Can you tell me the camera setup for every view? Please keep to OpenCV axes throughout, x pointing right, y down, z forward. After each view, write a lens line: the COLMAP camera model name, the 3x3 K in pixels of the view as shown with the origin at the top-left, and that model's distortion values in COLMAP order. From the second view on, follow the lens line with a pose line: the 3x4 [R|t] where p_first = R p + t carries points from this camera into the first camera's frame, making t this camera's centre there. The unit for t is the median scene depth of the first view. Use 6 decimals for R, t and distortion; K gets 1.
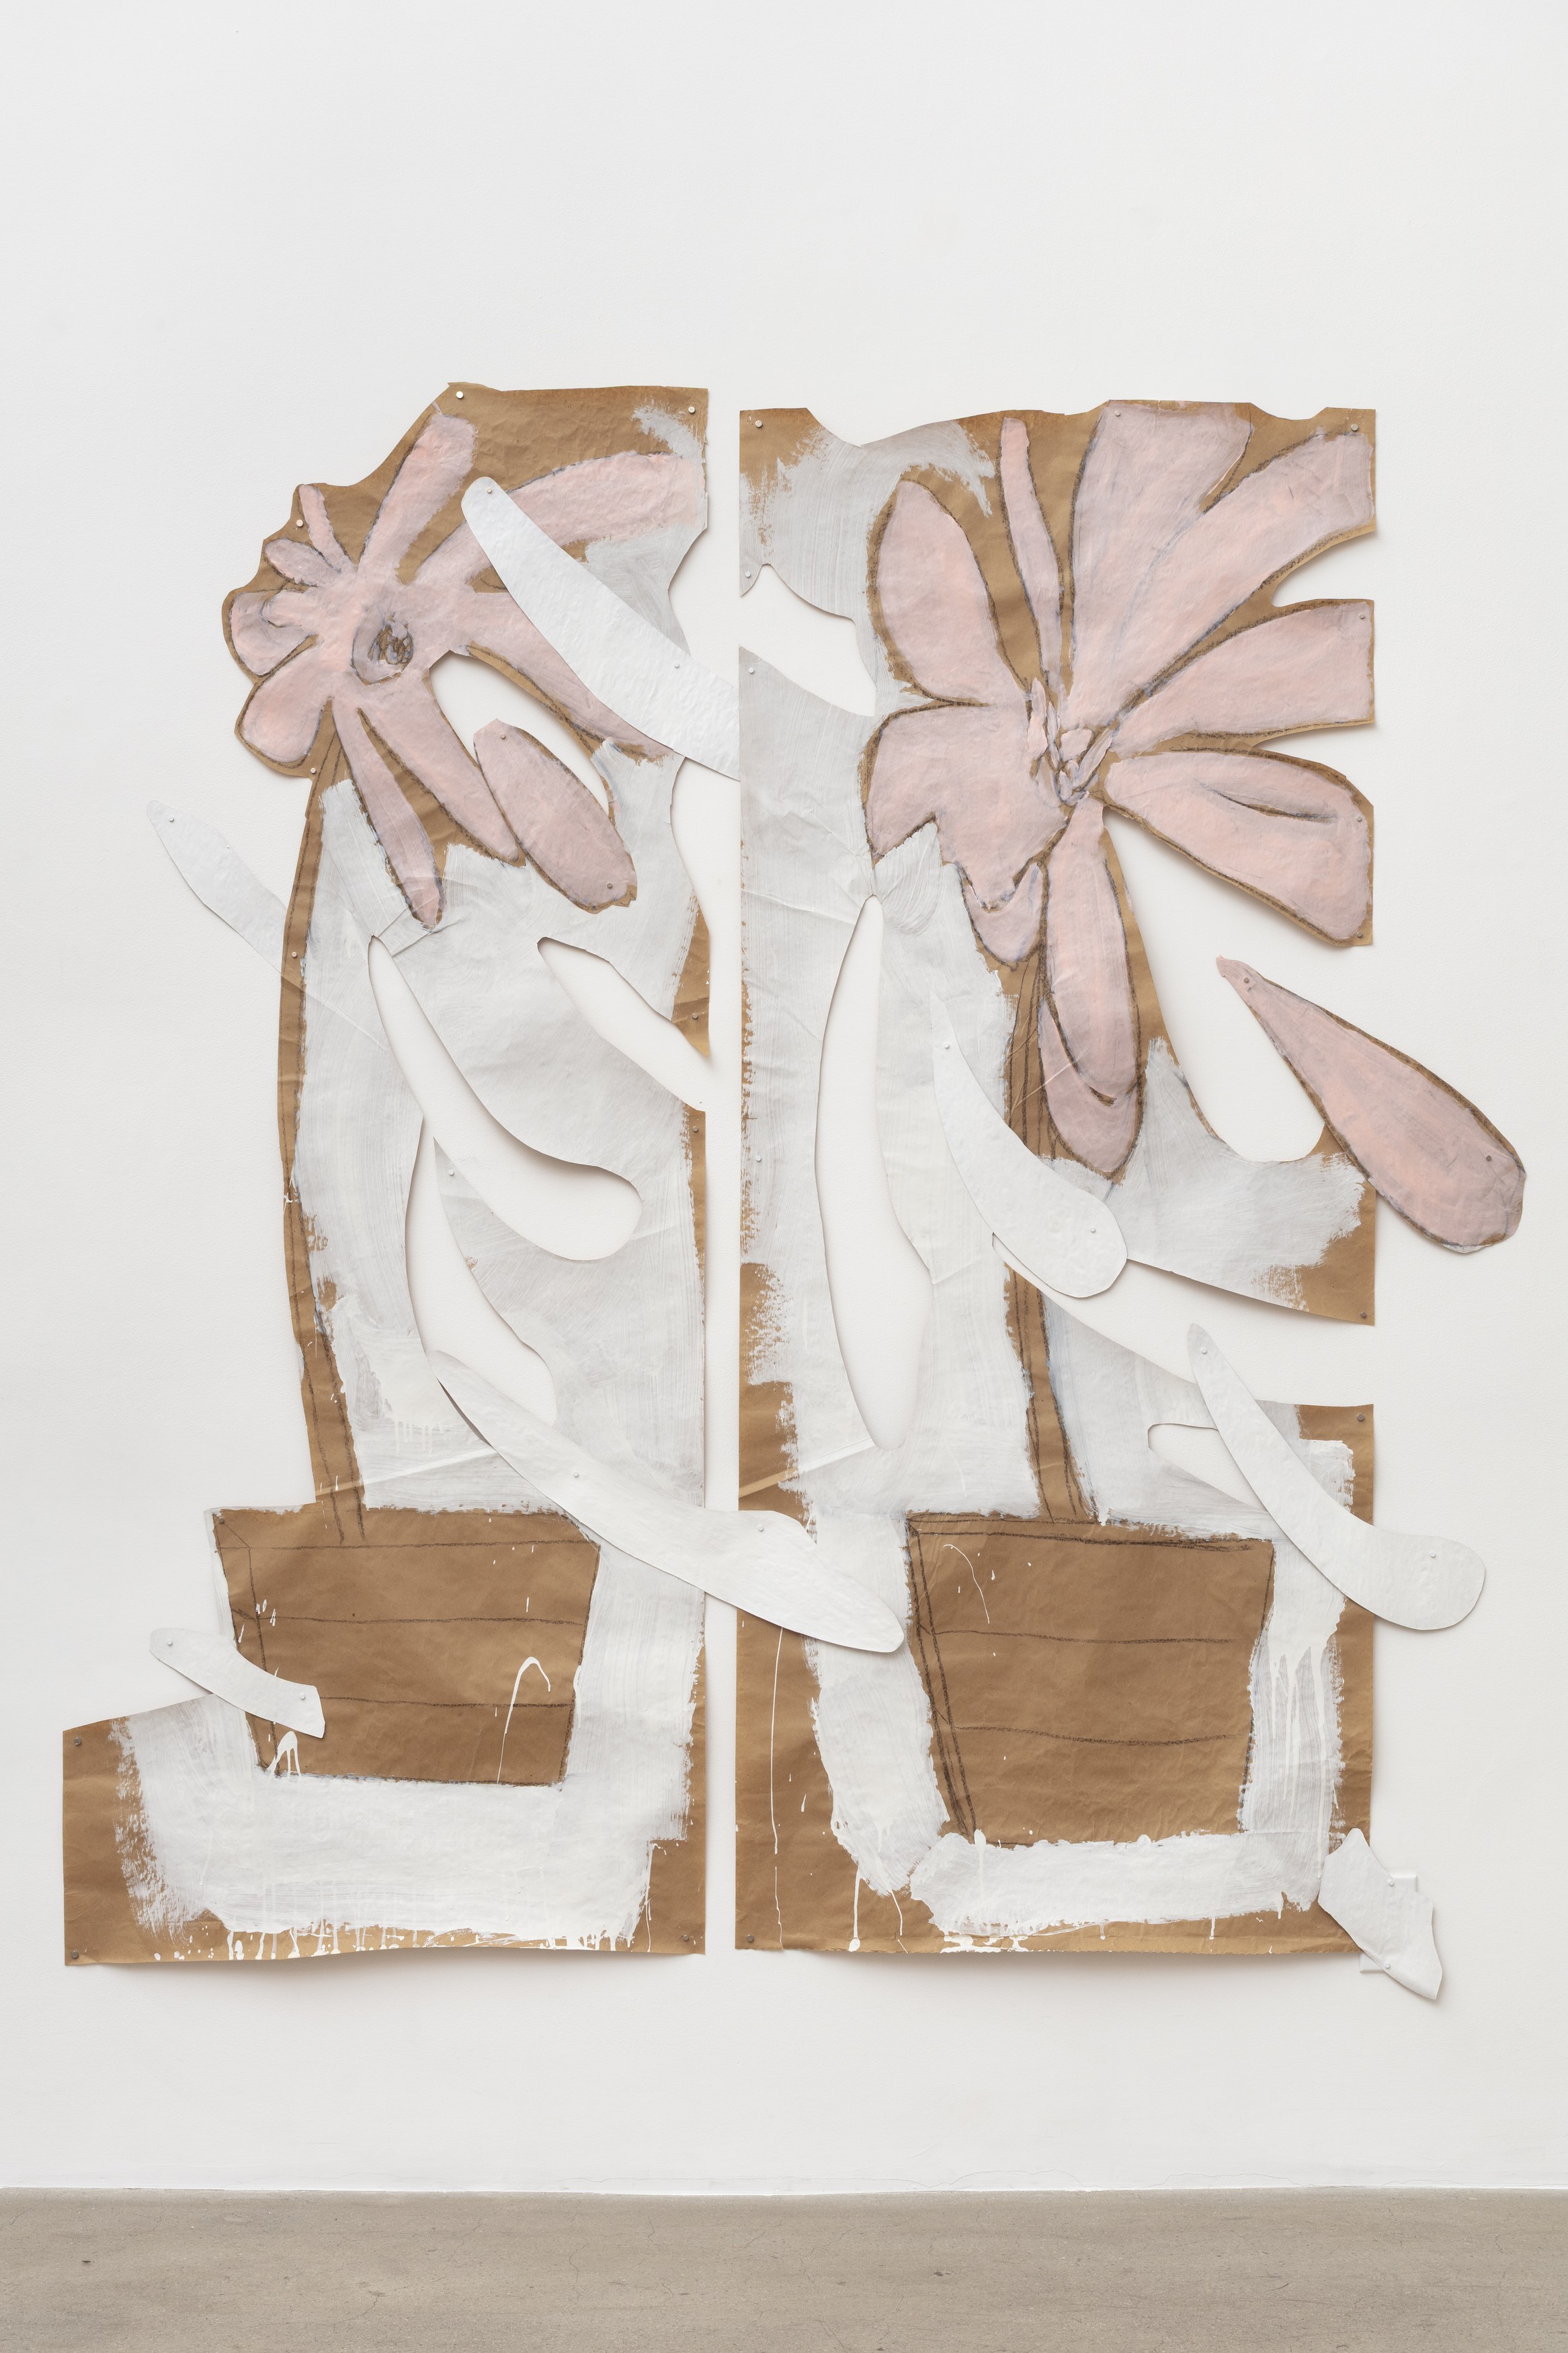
lens RADIAL K [[3403.2, 0, 784.0], [0, 3403.2, 1176.5], [0, 0, 1]] dist [0.049898, -0.350477]
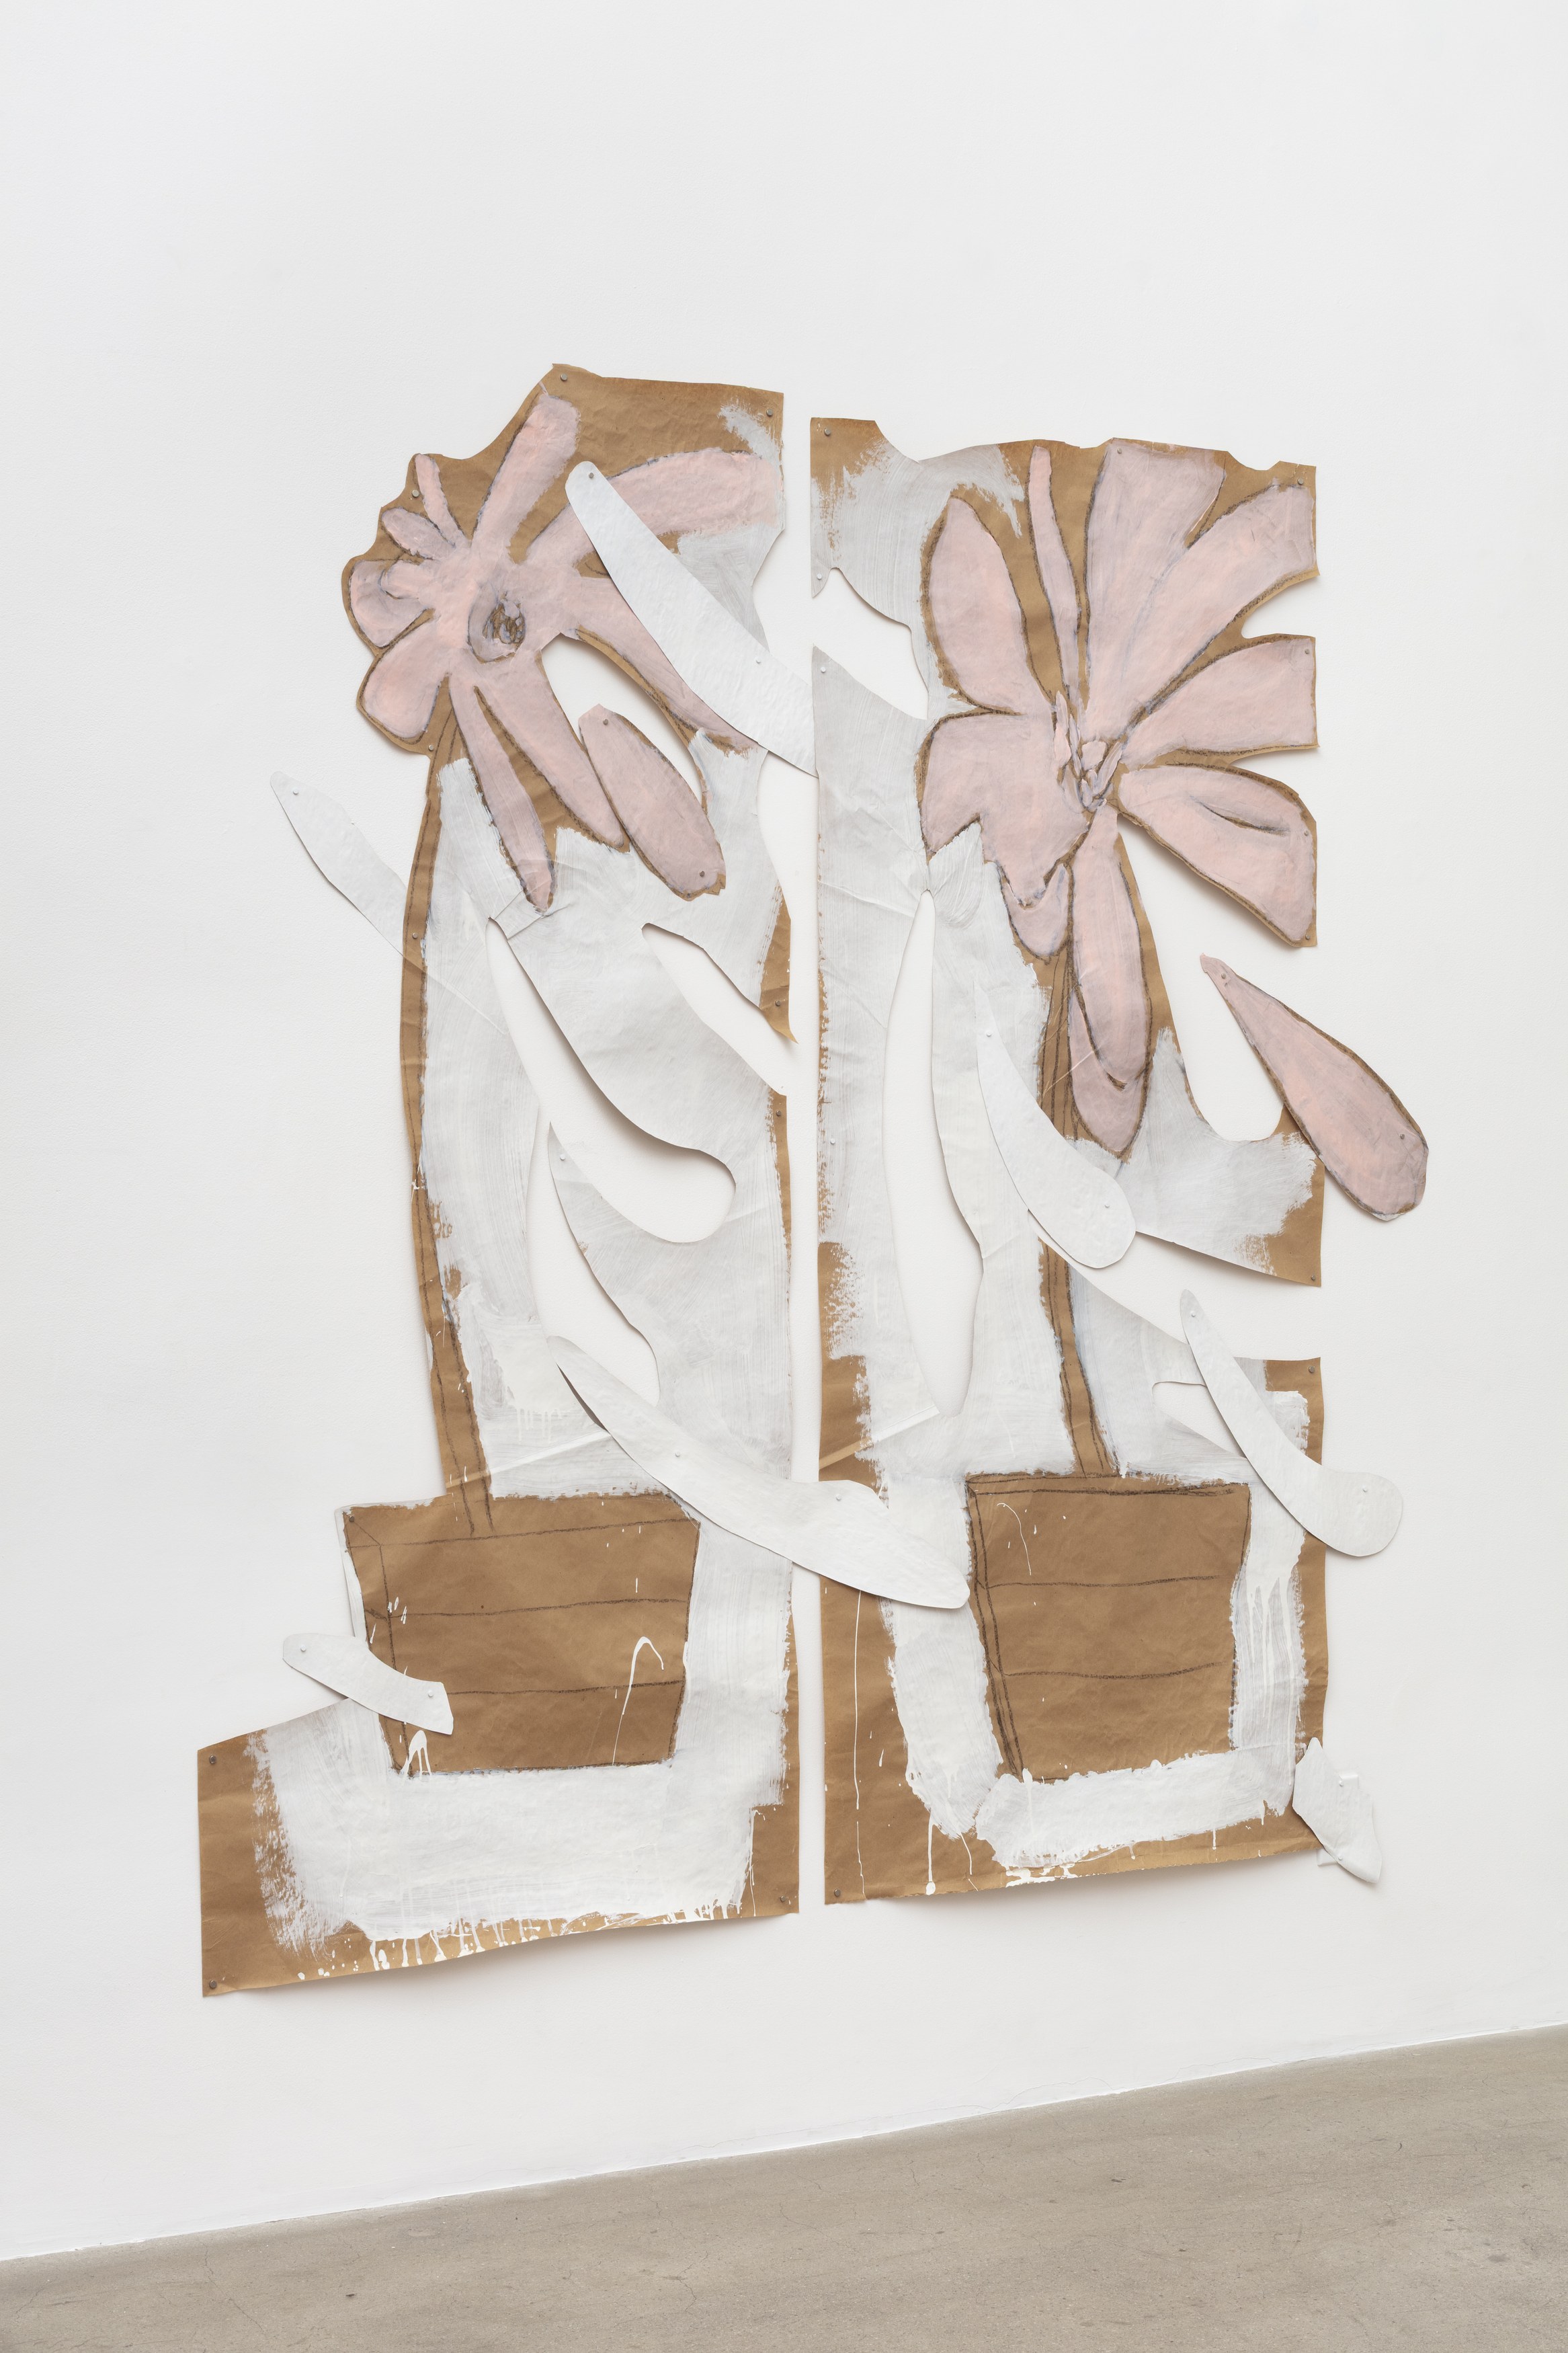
lens RADIAL K [[3403.2, 0, 784.0], [0, 3403.2, 1176.5], [0, 0, 1]] dist [0.049898, -0.350477]
pose [[0.894464, -0.011194, 0.447001, -0.485364], [0.009664, 0.999937, 0.005703, -0.000587], [-0.447036, -0.000781, 0.894515, 0.079443]]
